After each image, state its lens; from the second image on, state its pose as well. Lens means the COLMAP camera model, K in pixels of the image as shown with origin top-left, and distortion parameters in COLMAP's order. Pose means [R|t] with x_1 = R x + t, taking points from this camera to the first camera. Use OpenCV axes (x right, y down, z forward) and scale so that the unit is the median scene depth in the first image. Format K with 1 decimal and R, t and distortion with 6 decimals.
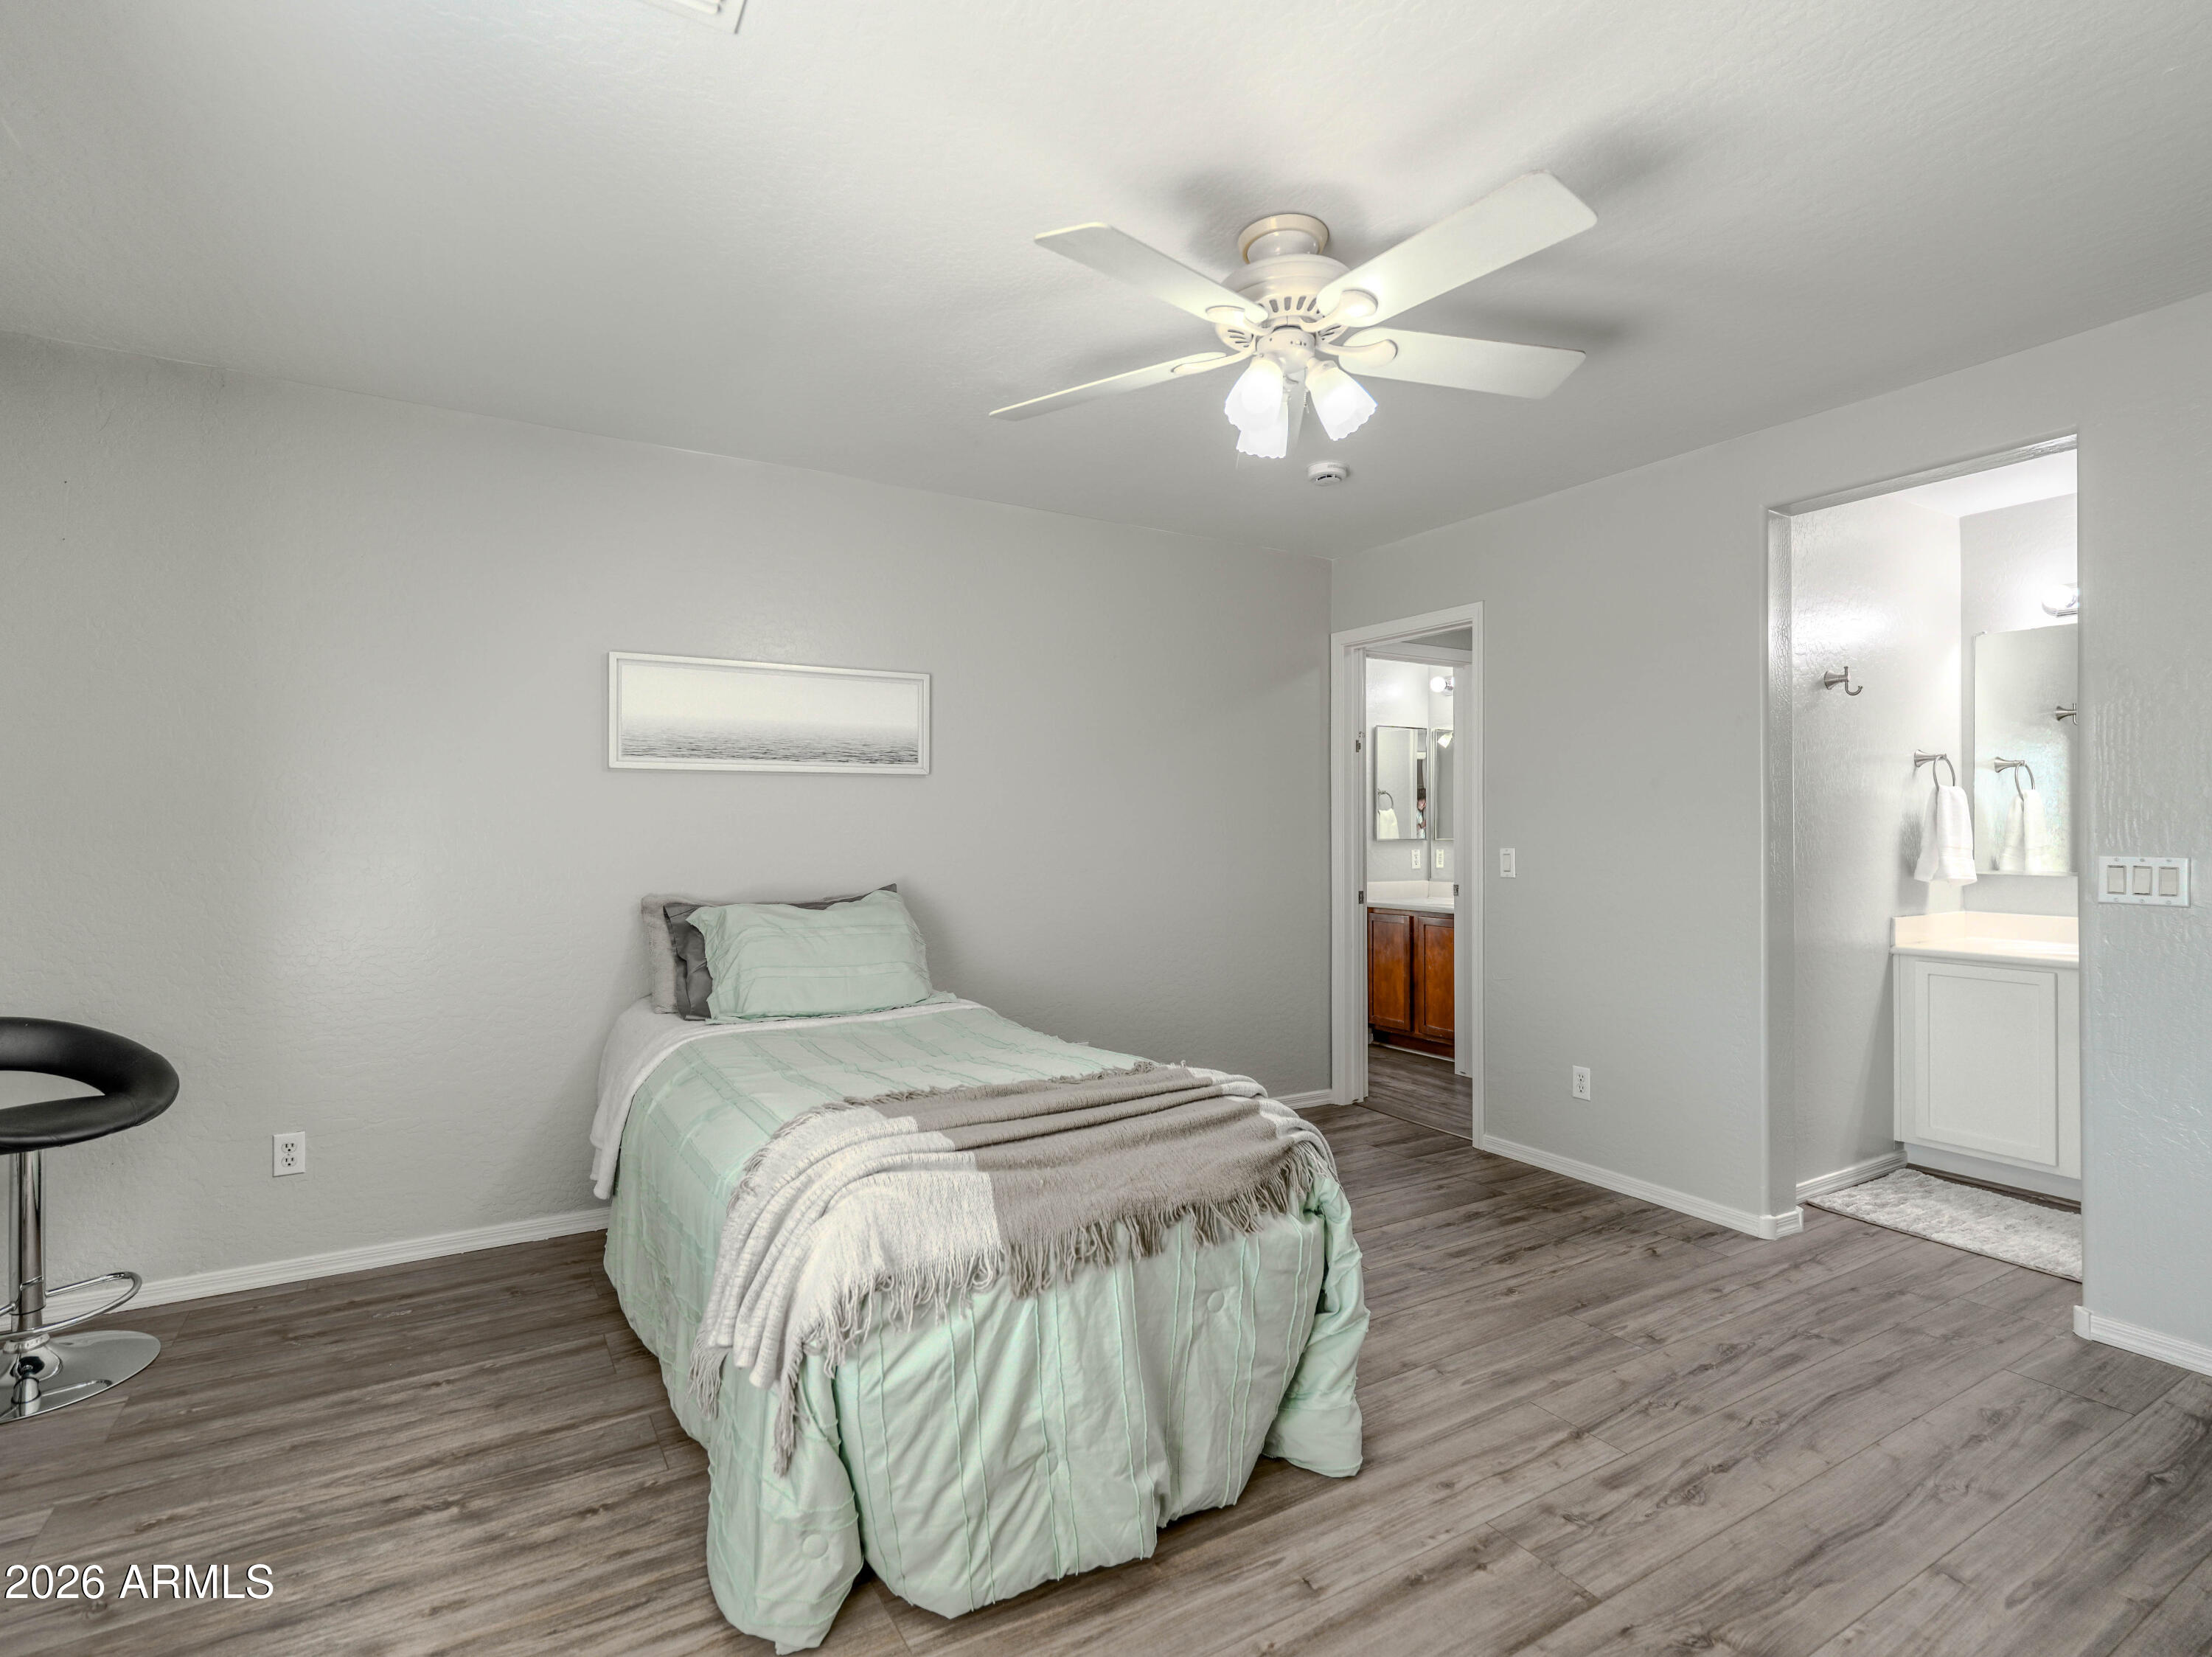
lens RADIAL K [[1090.9, 0, 1106.0], [0, 1090.9, 828.5], [0, 0, 1]] dist [0.002752, -0.000423]
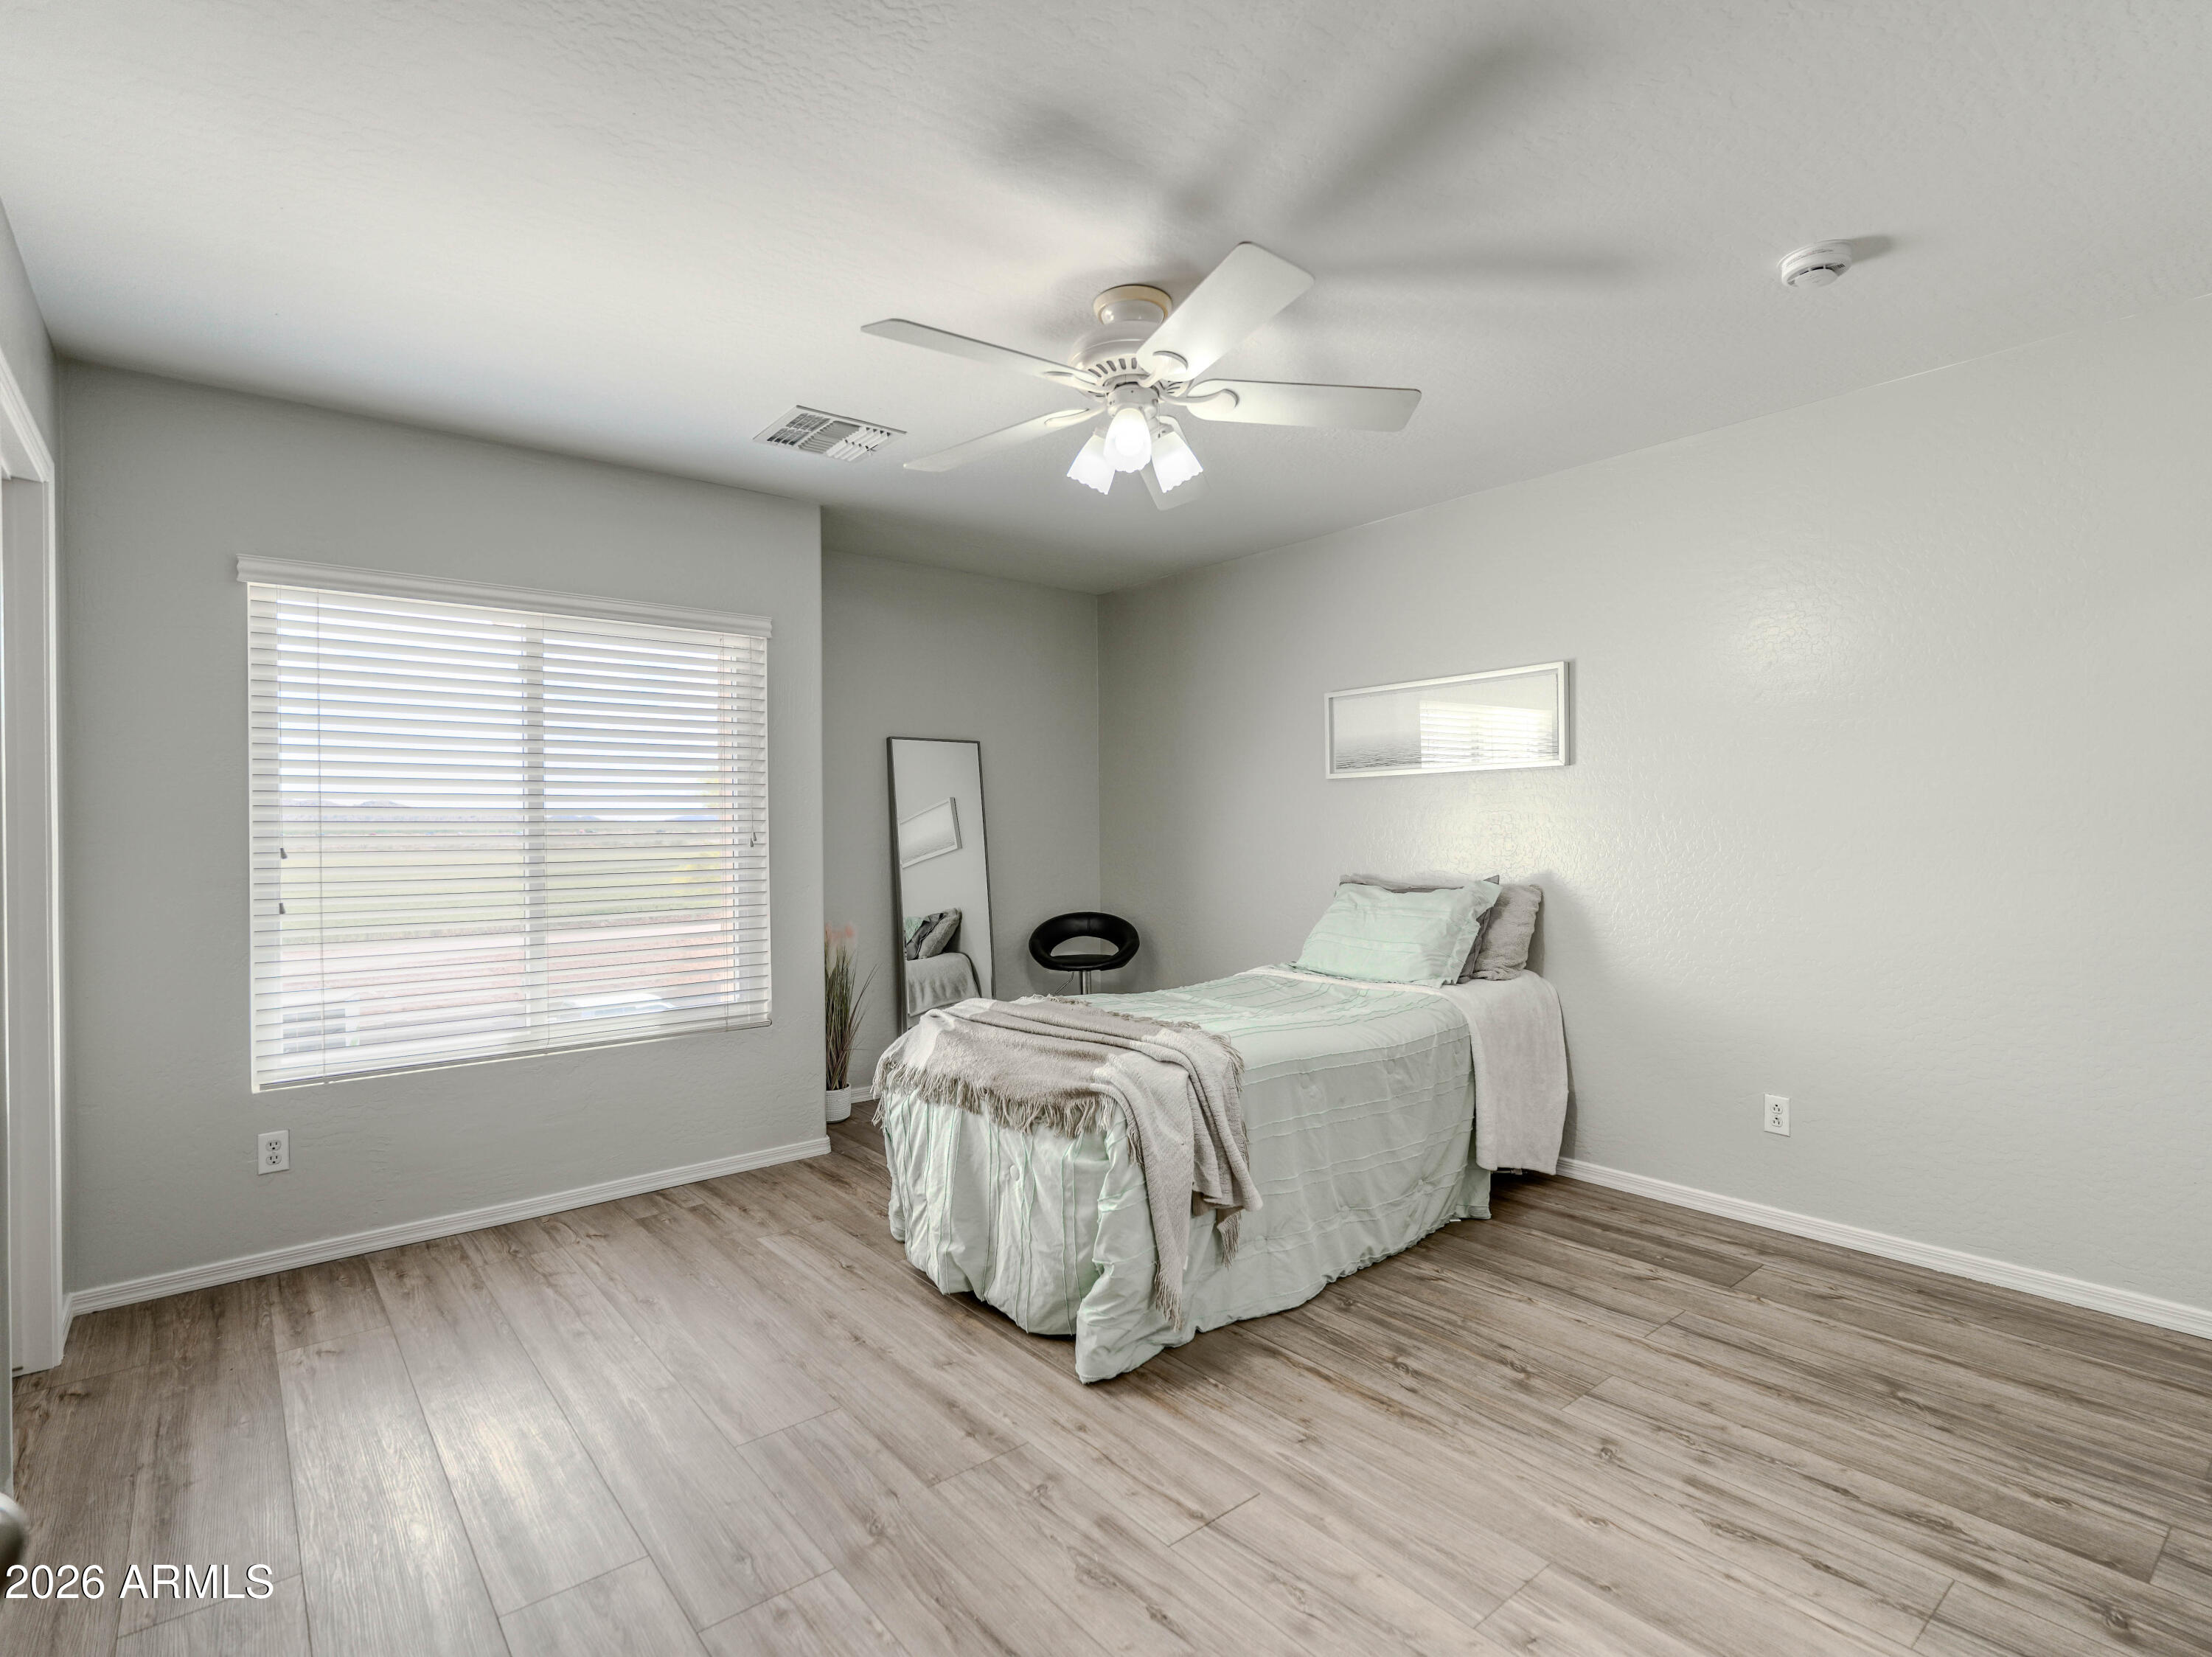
lens RADIAL K [[1090.9, 0, 1106.0], [0, 1090.9, 828.5], [0, 0, 1]] dist [0.002752, -0.000423]
pose [[0.133993, -0.011272, -0.990918, 1.298047], [0.009662, 0.999903, -0.010067, 0.017813], [0.990935, -0.008225, 0.134089, 0.824118]]
